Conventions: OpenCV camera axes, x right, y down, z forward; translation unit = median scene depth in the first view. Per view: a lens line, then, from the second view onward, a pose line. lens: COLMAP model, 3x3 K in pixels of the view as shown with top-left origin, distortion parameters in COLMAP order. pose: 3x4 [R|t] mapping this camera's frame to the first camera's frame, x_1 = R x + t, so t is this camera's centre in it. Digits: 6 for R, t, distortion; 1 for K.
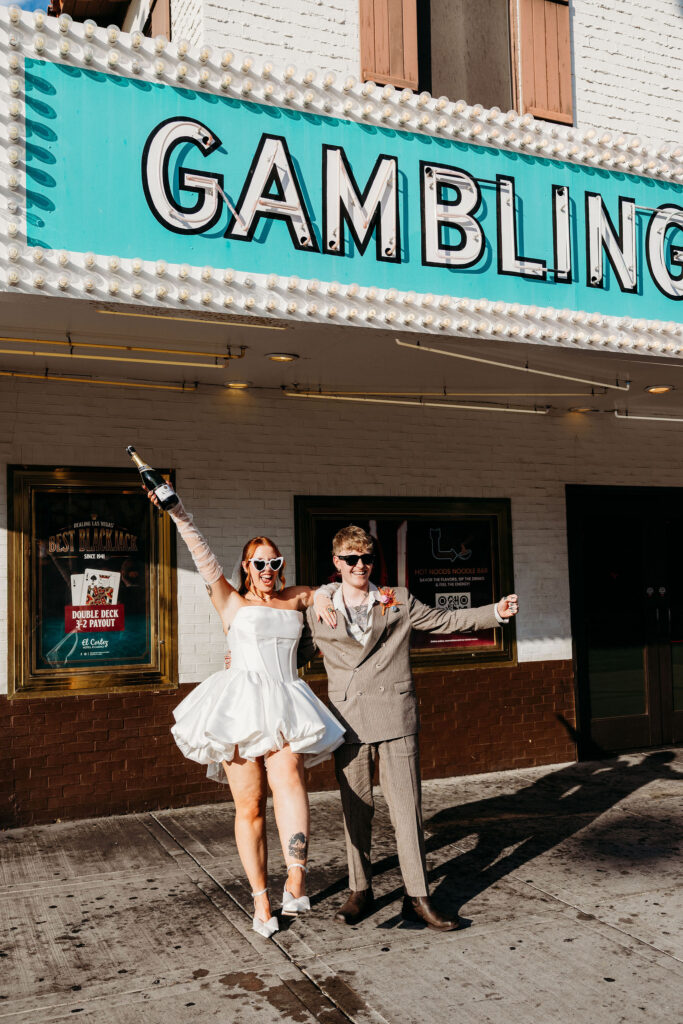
lens RADIAL K [[994.2, 0, 338.9], [0, 994.2, 511.1], [0, 0, 1]] dist [-0.002302, 0.028833]
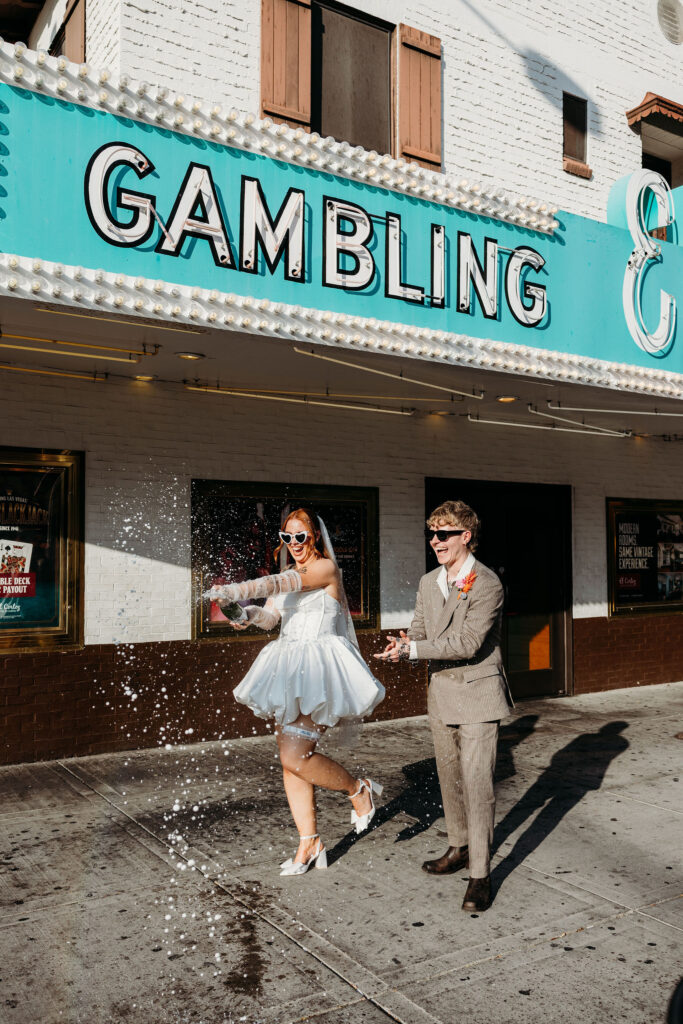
lens RADIAL K [[931.2, 0, 341.5], [0, 931.2, 512.0], [0, 0, 1]] dist [0.001839, 0.021790]
pose [[0.986979, 0.028928, 0.158225, -0.057487], [-0.031992, 0.999346, 0.016848, -0.001866], [-0.157634, -0.021691, 0.987259, -0.083309]]
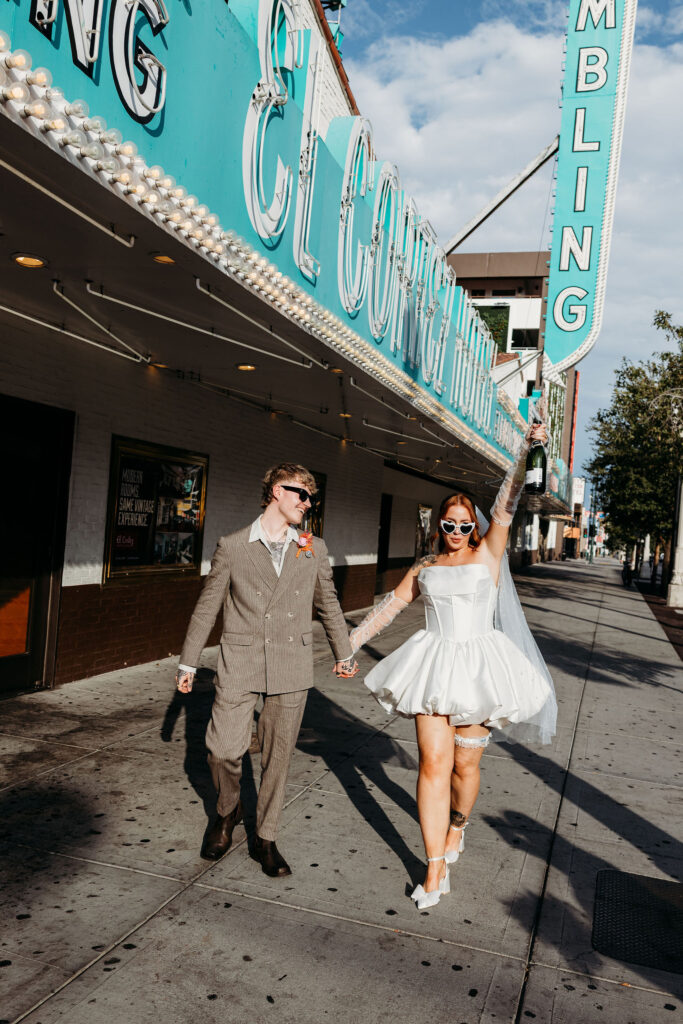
lens RADIAL K [[842.8, 0, 345.4], [0, 842.8, 516.1], [0, 0, 1]] dist [0.005677, 0.015111]
pose [[0.660511, 0.083732, 0.746133, 0.015952], [-0.141104, 0.989898, 0.013824, 0.041570], [-0.737438, -0.114413, 0.665654, 0.501170]]
